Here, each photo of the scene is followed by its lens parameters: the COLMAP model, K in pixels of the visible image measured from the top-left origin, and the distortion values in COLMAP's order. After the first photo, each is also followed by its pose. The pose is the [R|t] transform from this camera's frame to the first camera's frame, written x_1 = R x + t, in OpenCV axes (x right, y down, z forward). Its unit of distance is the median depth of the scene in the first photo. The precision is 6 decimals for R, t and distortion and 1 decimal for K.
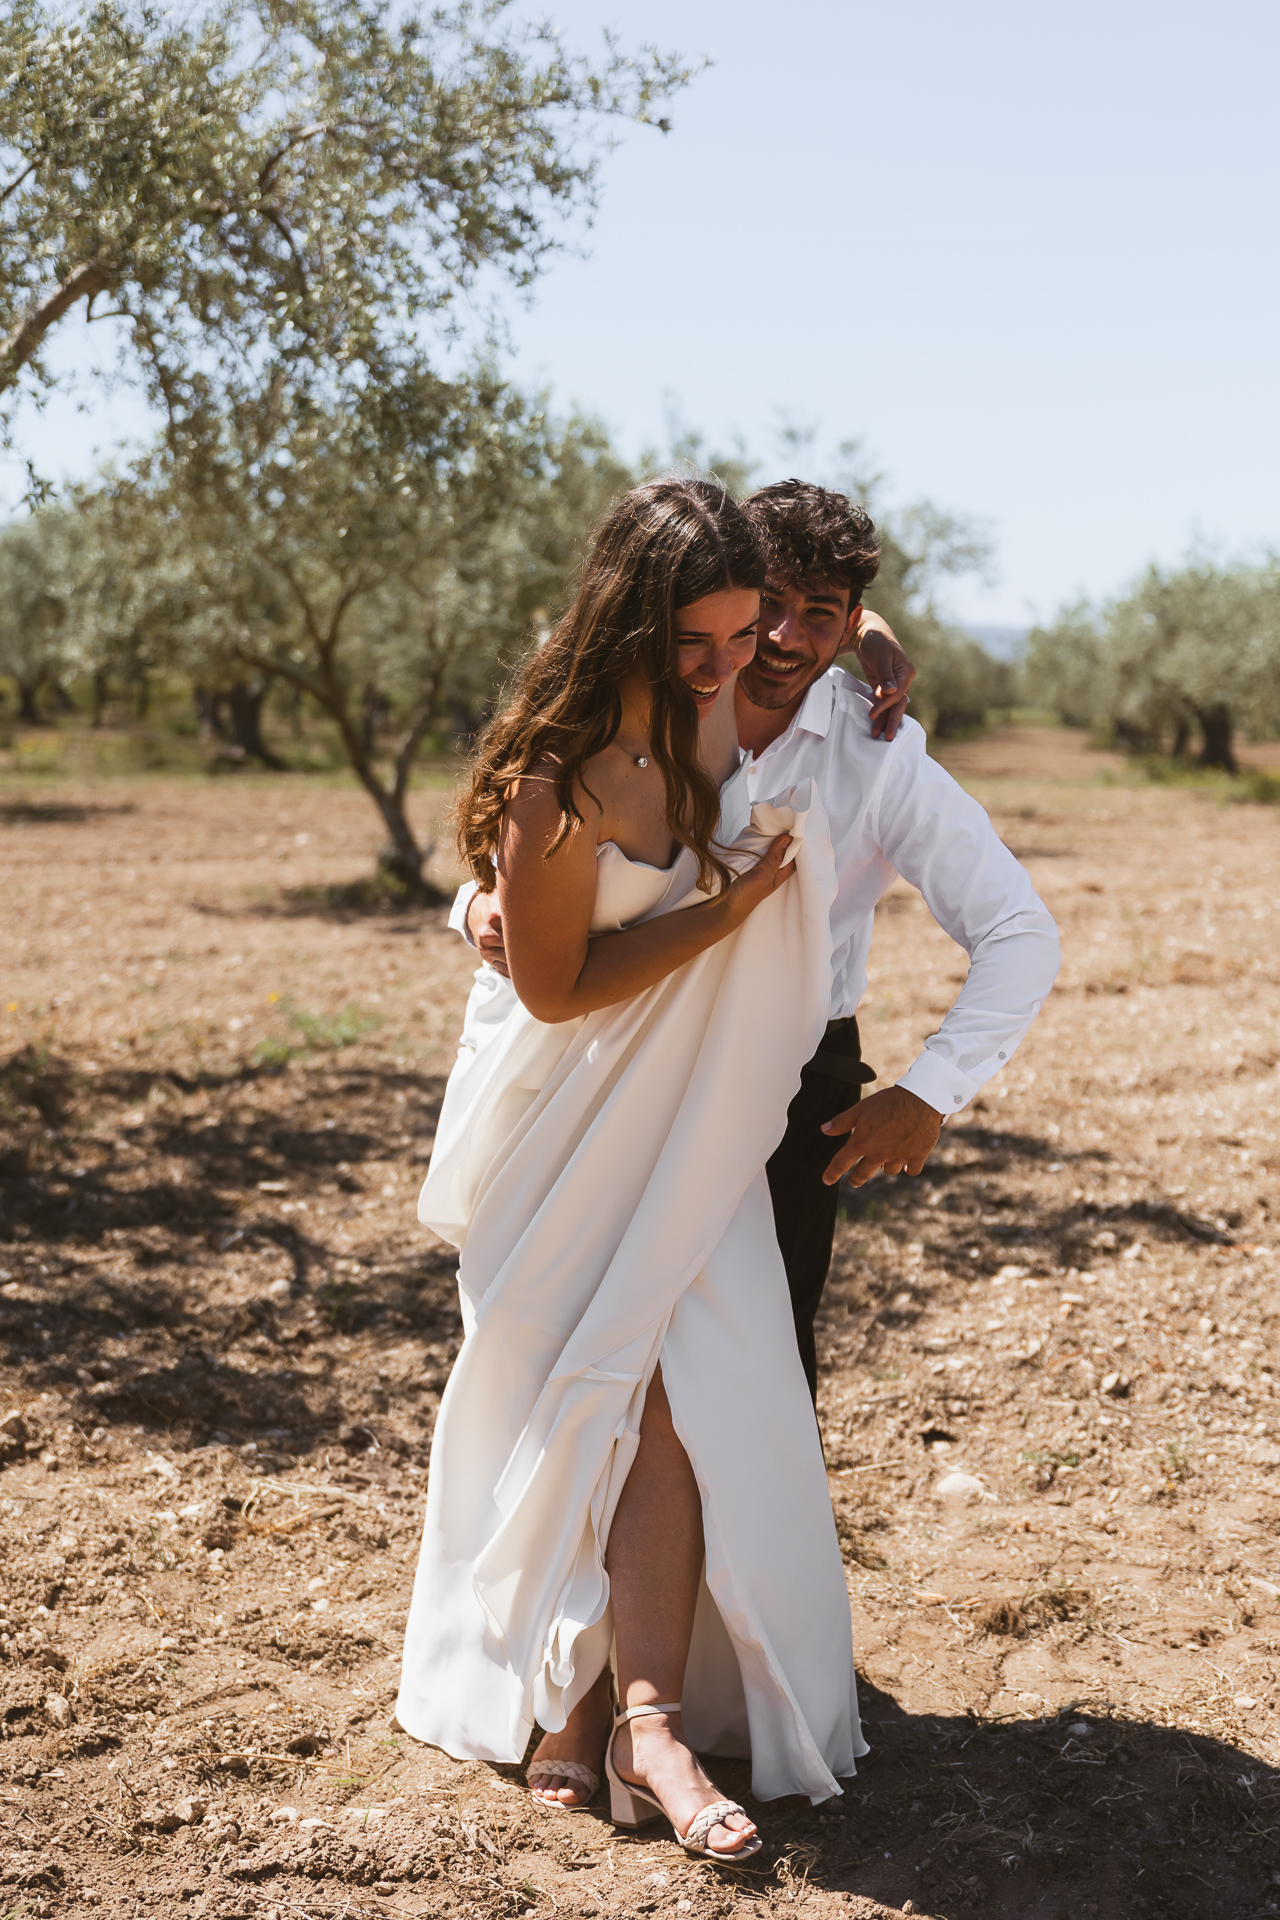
lens RADIAL K [[2652.1, 0, 640.3], [0, 2652.1, 1000.4], [0, 0, 1]] dist [0.011786, 0.000000]
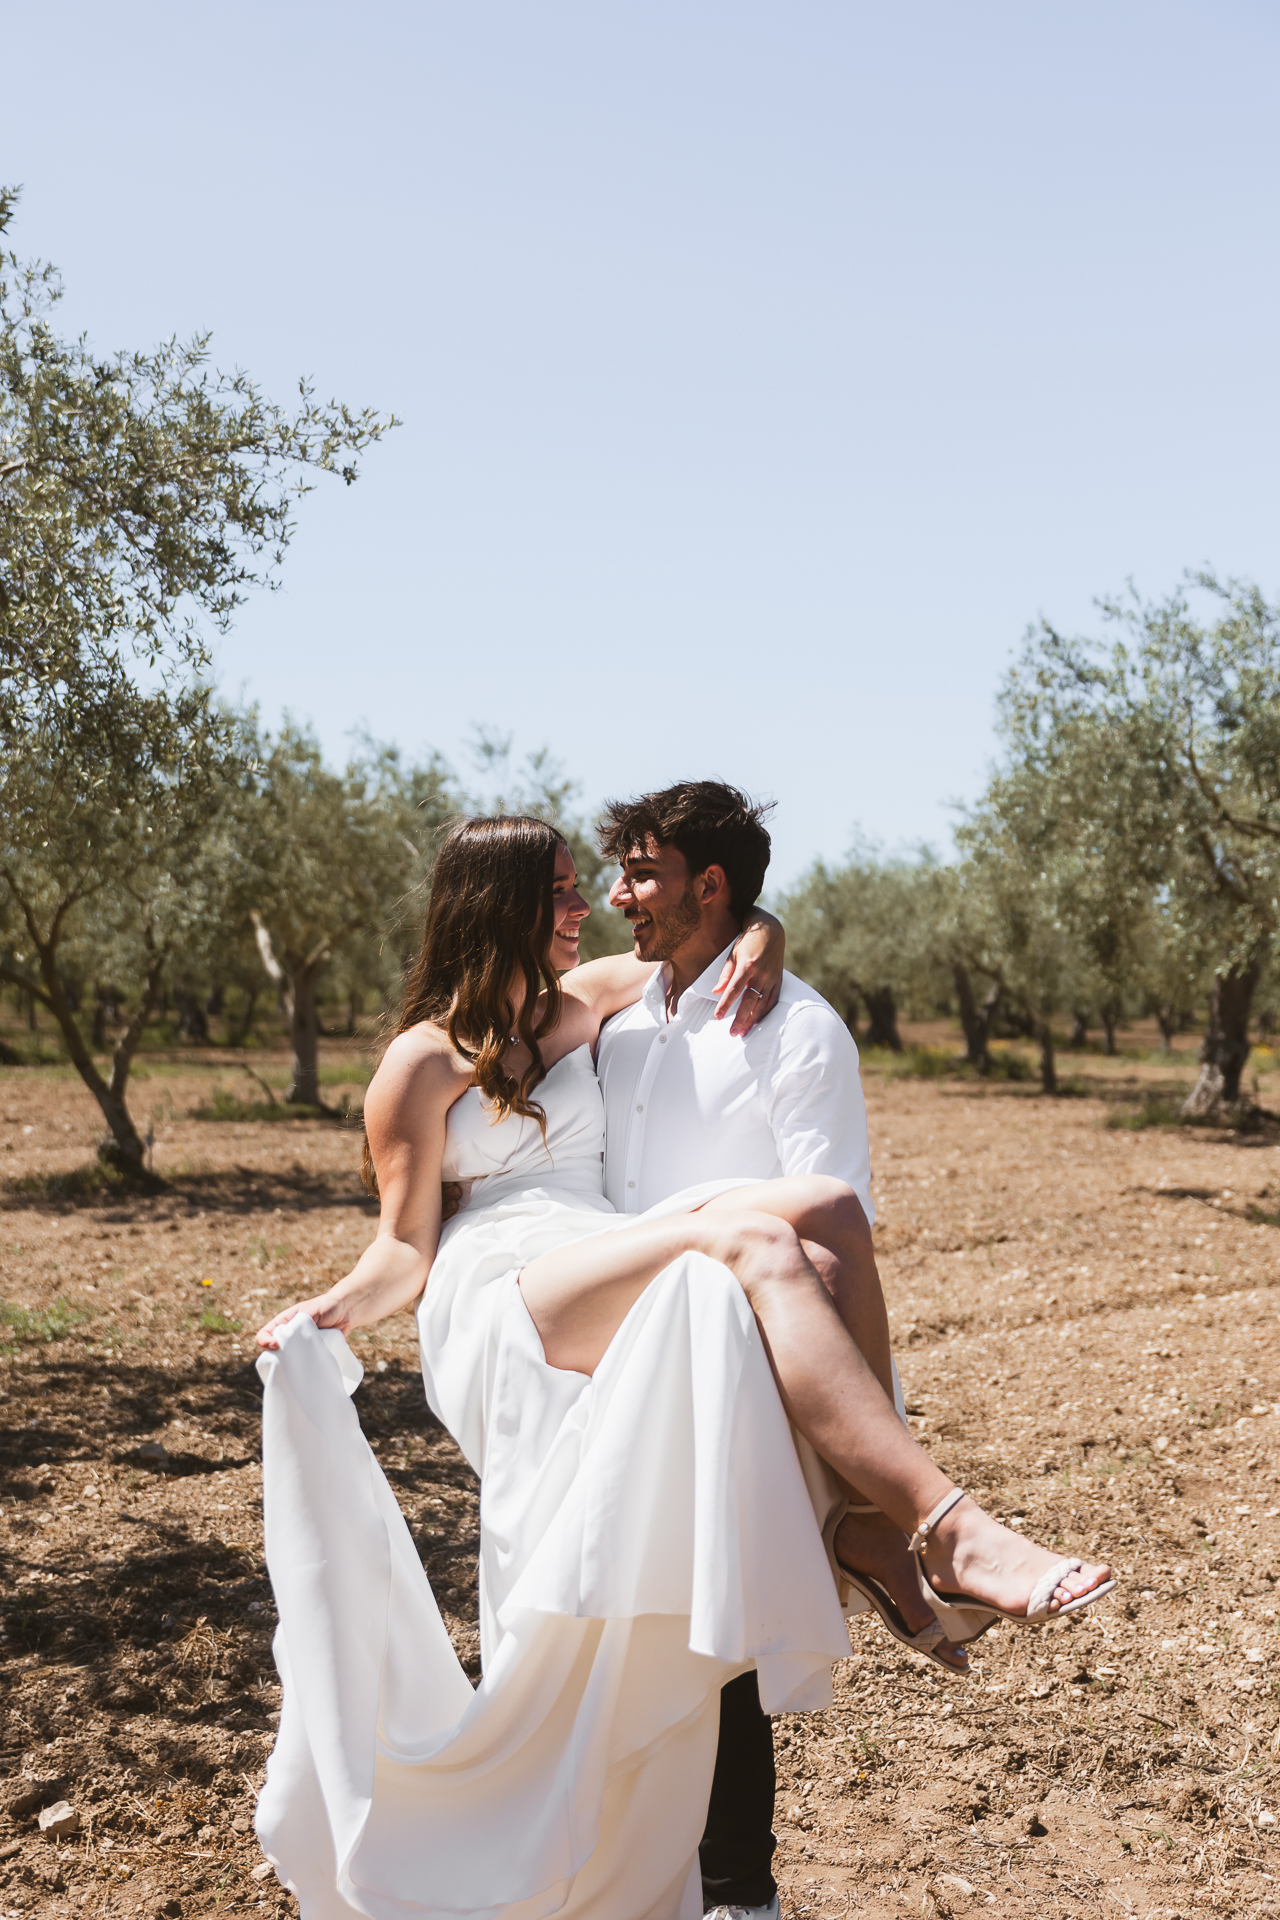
lens RADIAL K [[2451.4, 0, 648.8], [0, 2451.4, 963.9], [0, 0, 1]] dist [-0.017079, 0.000000]
pose [[0.992919, -0.013057, 0.118073, 0.006908], [0.027374, 0.992341, -0.120458, -0.006894], [-0.115595, 0.122837, 0.985672, 0.028656]]
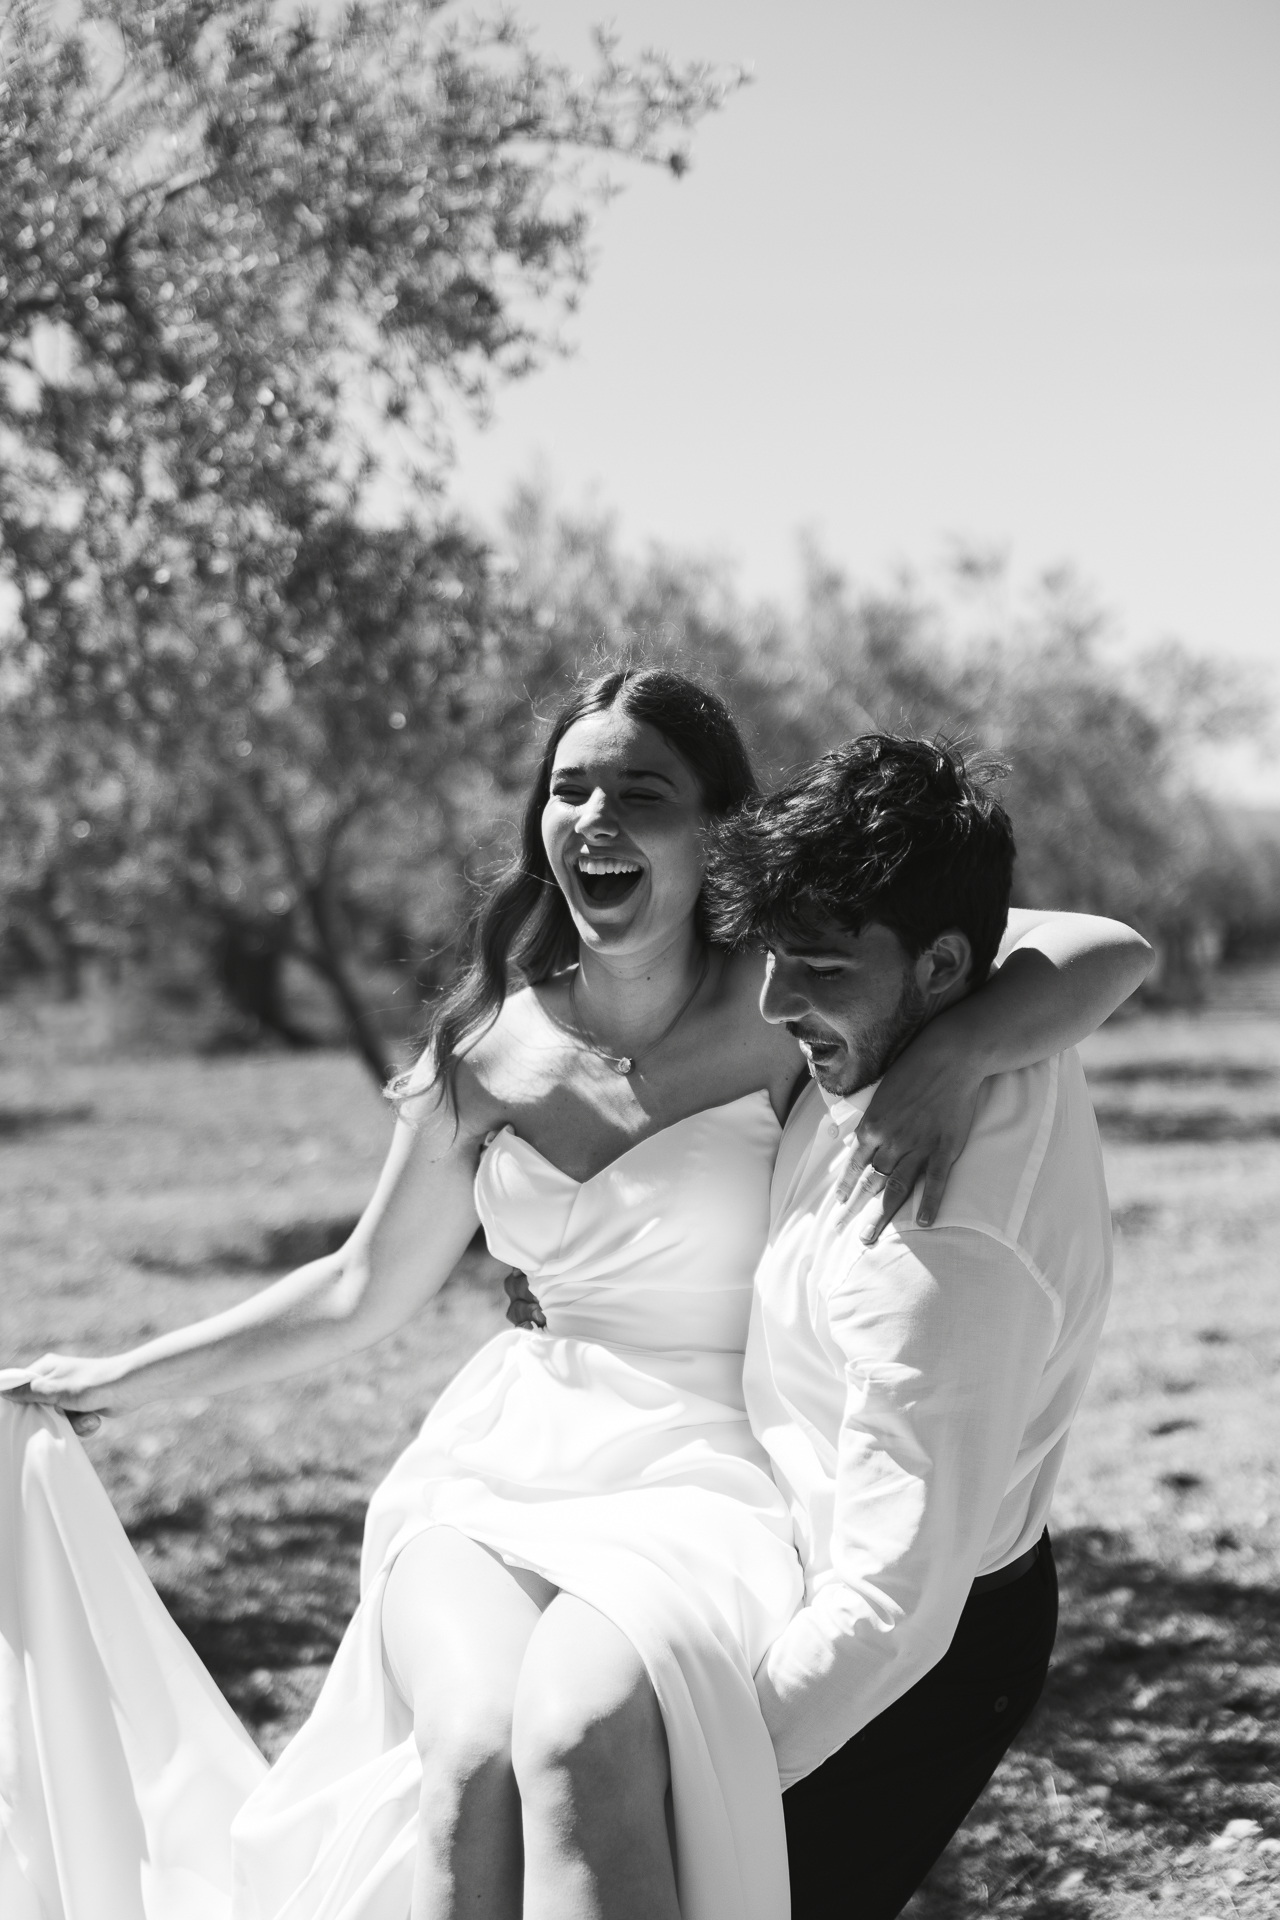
lens RADIAL K [[3668.0, 0, 630.5], [0, 3668.0, 996.4], [0, 0, 1]] dist [-0.009471, 0.000000]
pose [[0.997955, -0.037941, -0.051440, 0.028975], [0.032926, 0.994927, -0.095060, -0.014173], [0.054786, 0.093172, 0.994142, 0.047022]]
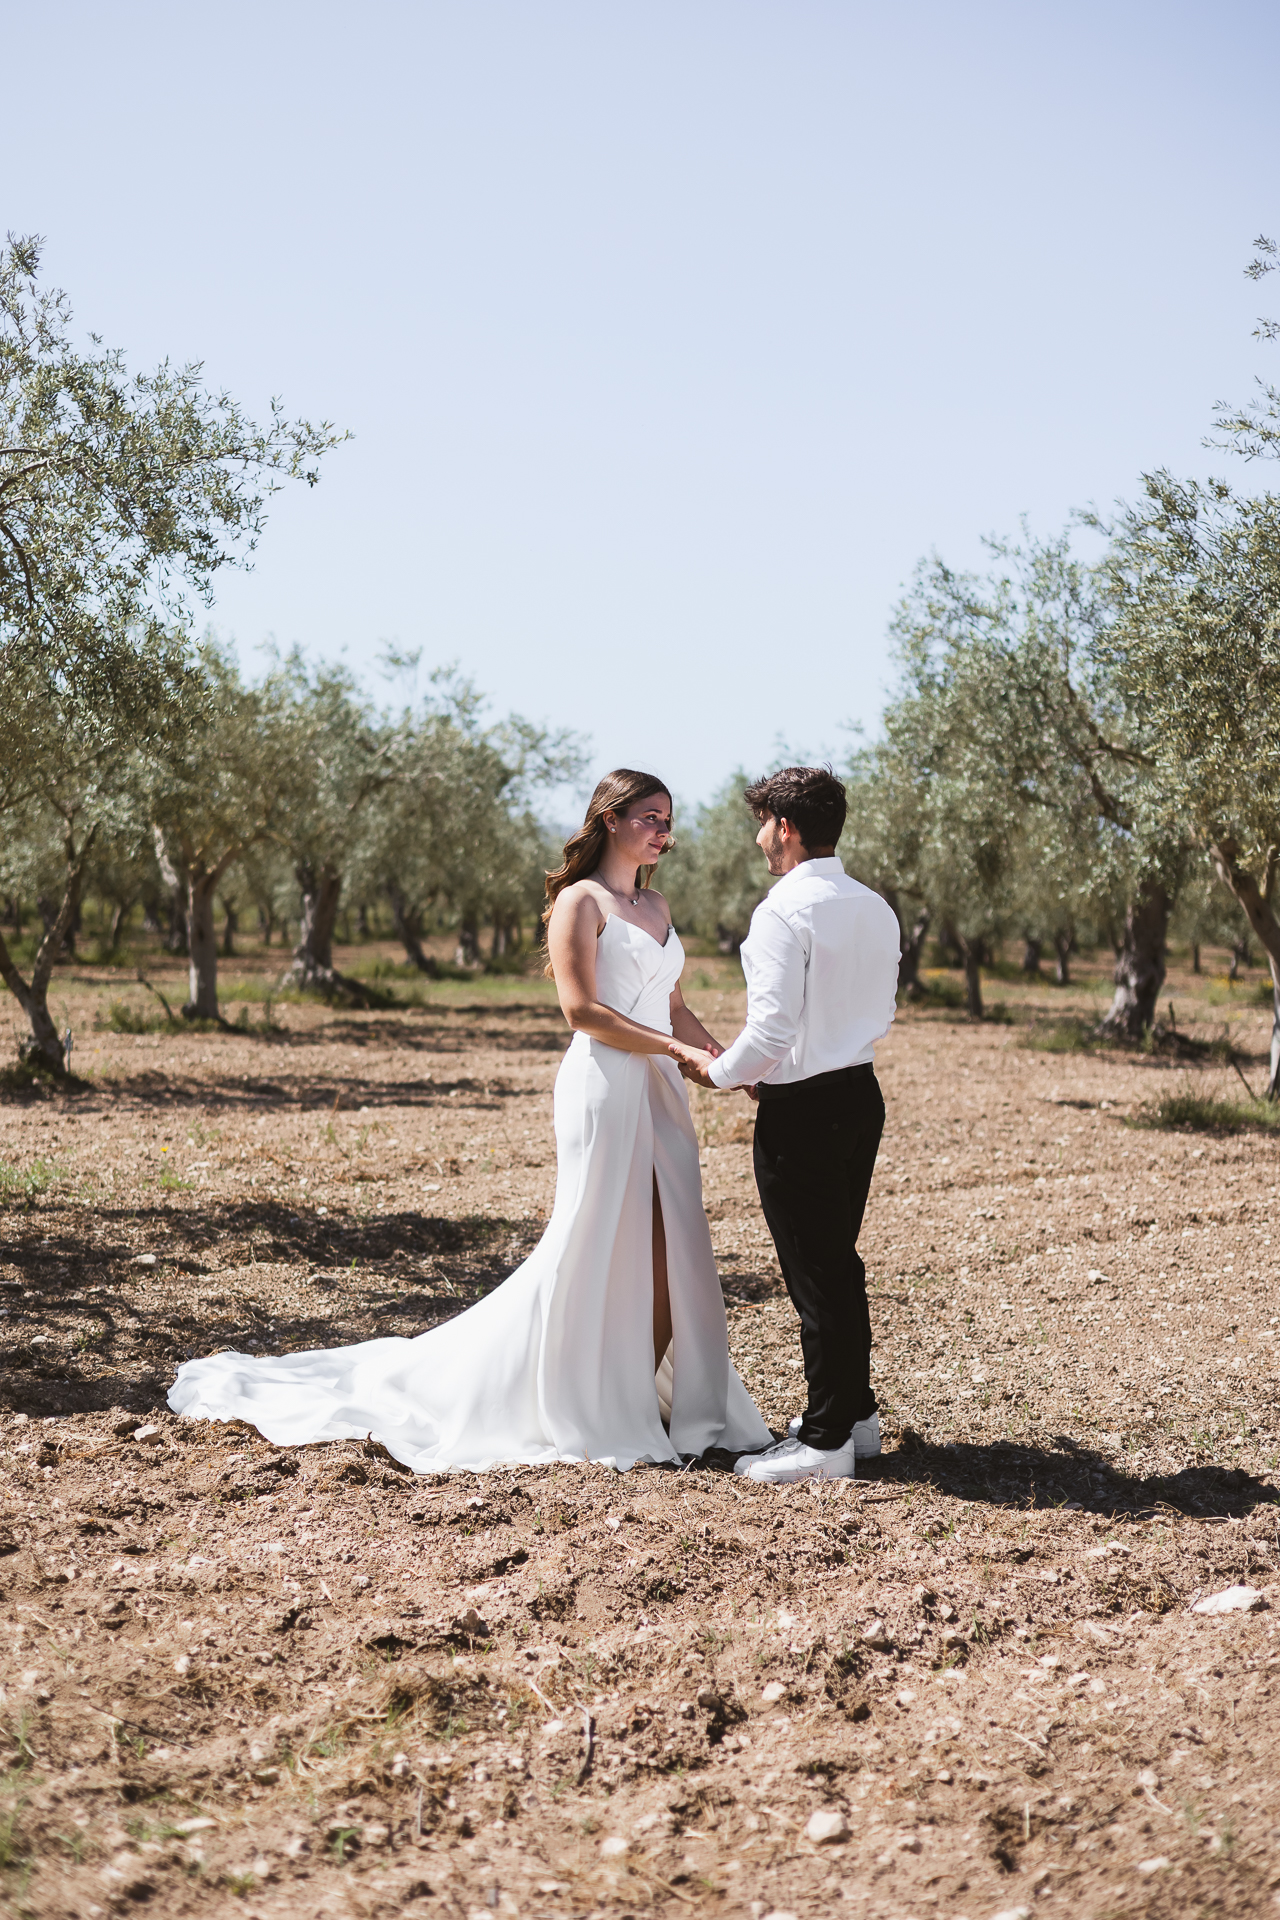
lens RADIAL K [[2757.1, 0, 633.6], [0, 2757.1, 969.8], [0, 0, 1]] dist [0.013389, 0.000000]
pose [[0.989554, -0.005631, 0.144054, -0.025099], [0.018449, 0.995968, -0.087794, 0.032250], [-0.142979, 0.089535, 0.985668, -0.276630]]
